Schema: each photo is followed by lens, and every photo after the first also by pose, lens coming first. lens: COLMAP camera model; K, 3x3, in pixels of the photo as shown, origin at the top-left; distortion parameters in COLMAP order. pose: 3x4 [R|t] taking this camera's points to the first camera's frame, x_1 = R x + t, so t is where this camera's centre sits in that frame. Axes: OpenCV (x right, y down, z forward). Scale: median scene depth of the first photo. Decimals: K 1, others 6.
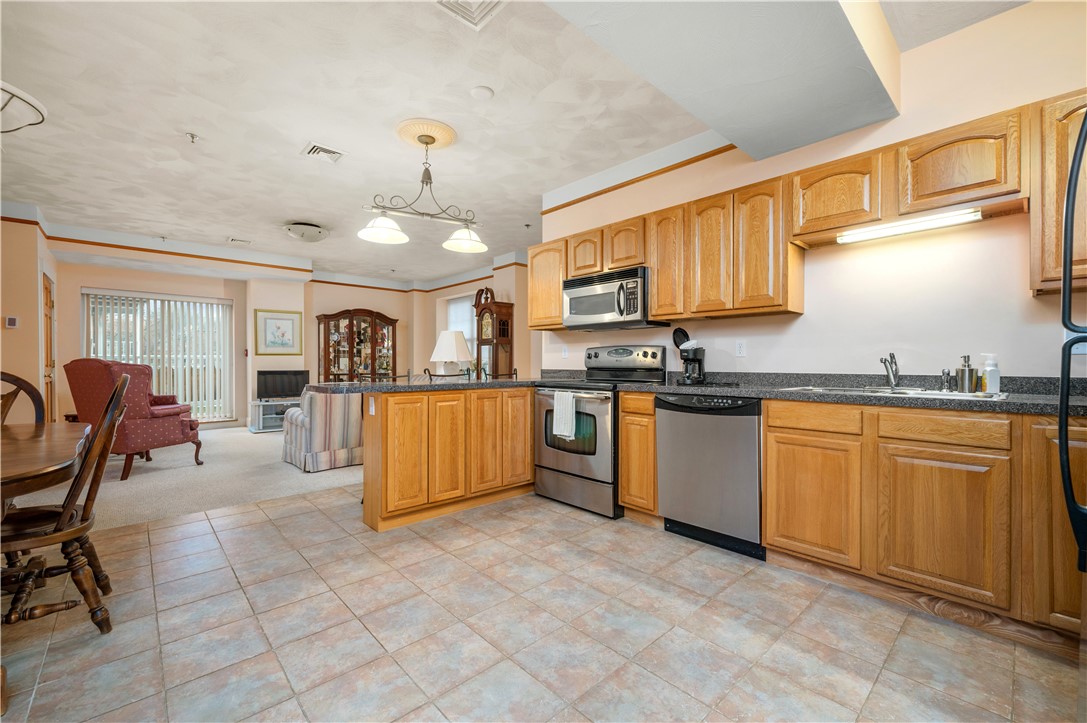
lens RADIAL K [[457.7, 0, 543.9], [0, 457.7, 361.7], [0, 0, 1]] dist [0.000348, 0.000008]
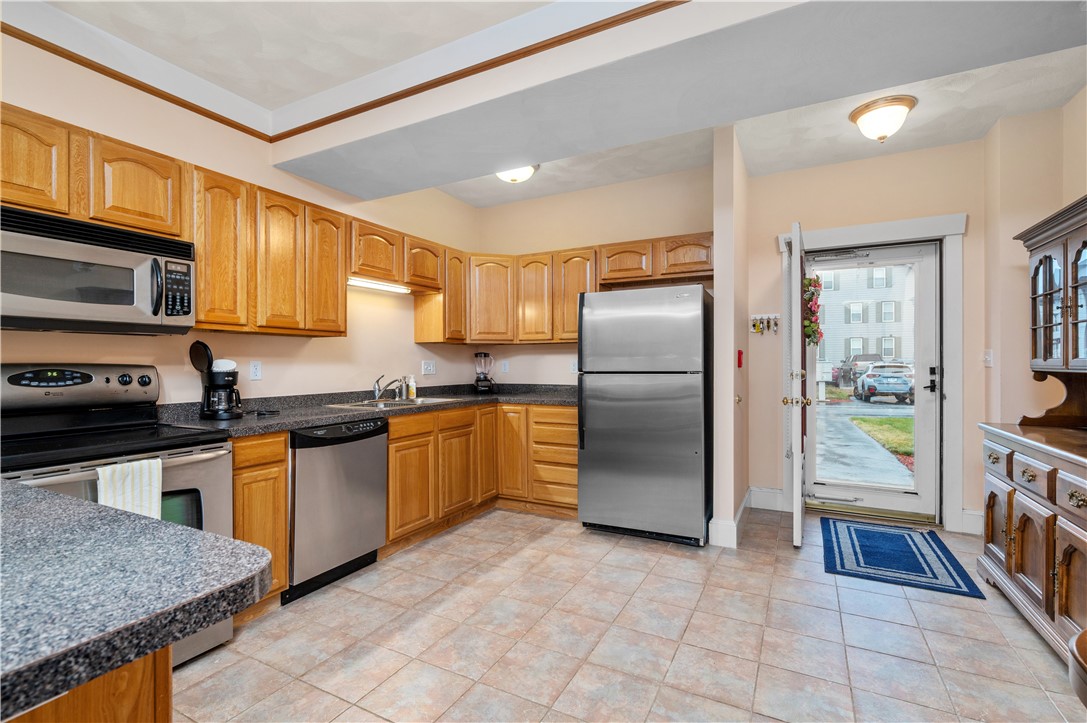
lens RADIAL K [[490.1, 0, 546.5], [0, 490.1, 363.3], [0, 0, 1]] dist [0.000704, 0.000138]
pose [[-0.338360, 0.000305, 0.941017, -0.687859], [0.003074, 0.999995, 0.000782, -0.045009], [-0.941012, 0.003157, -0.338359, 0.877327]]
